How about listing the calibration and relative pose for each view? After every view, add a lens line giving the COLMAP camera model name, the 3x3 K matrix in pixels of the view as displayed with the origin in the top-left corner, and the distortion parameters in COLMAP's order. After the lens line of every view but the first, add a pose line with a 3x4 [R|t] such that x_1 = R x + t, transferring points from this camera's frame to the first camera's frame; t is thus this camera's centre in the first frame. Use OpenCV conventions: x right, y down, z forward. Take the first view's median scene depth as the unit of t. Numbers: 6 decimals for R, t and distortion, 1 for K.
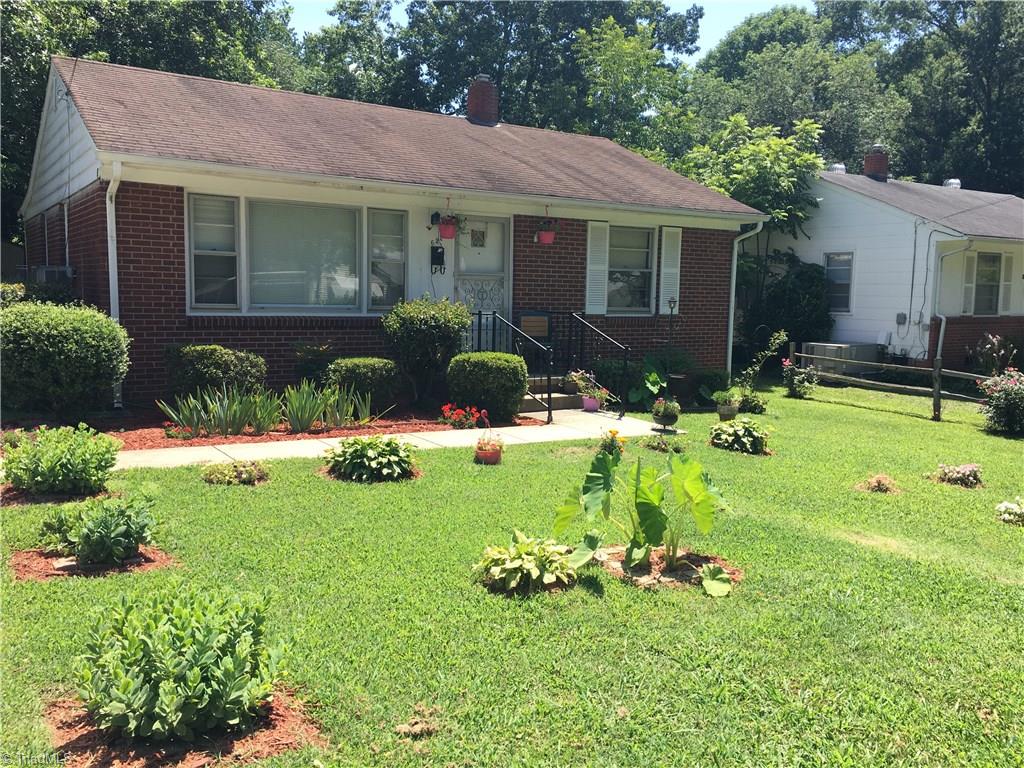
lens RADIAL K [[853.9, 0, 512.0], [0, 853.9, 384.0], [0, 0, 1]] dist [0.077899, -0.097105]
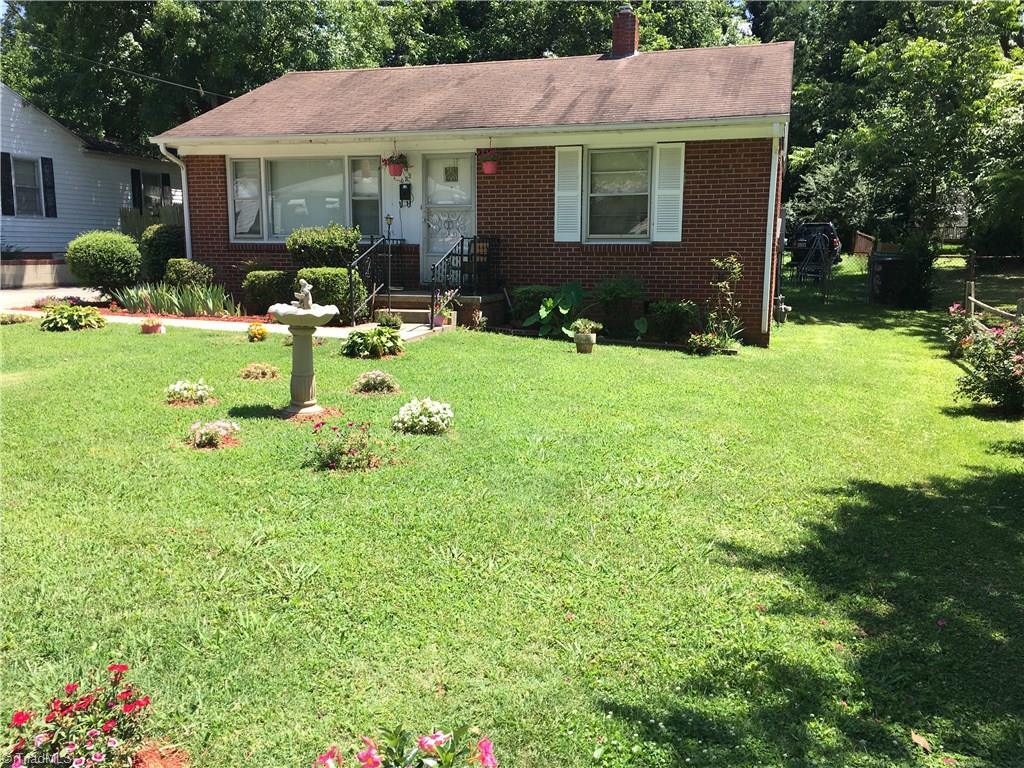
lens RADIAL K [[853.9, 0, 512.0], [0, 853.9, 384.0], [0, 0, 1]] dist [0.077899, -0.097105]
pose [[0.651299, 0.103734, -0.751698, 0.842208], [-0.071029, 0.994597, 0.075711, 0.012505], [0.755490, 0.004081, 0.655148, 0.308238]]
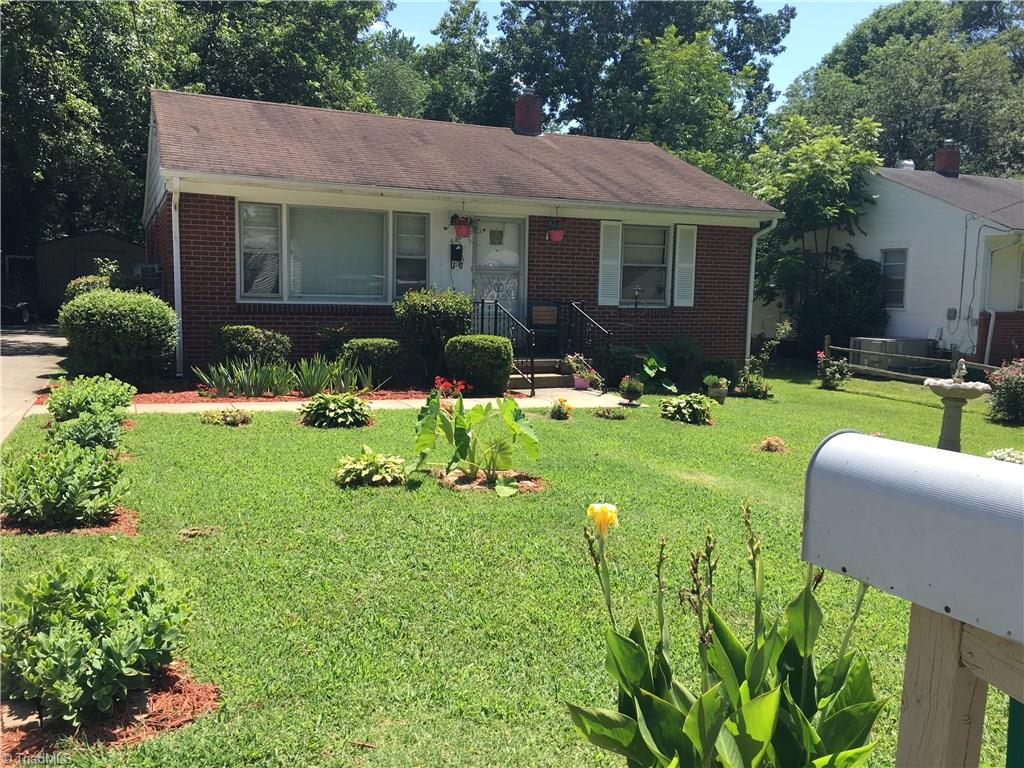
lens RADIAL K [[853.9, 0, 512.0], [0, 853.9, 384.0], [0, 0, 1]] dist [0.077899, -0.097105]
pose [[0.987584, 0.015516, -0.156324, 0.152248], [-0.016197, 0.999864, -0.003079, 0.025134], [0.156255, 0.005572, 0.987701, -0.103835]]
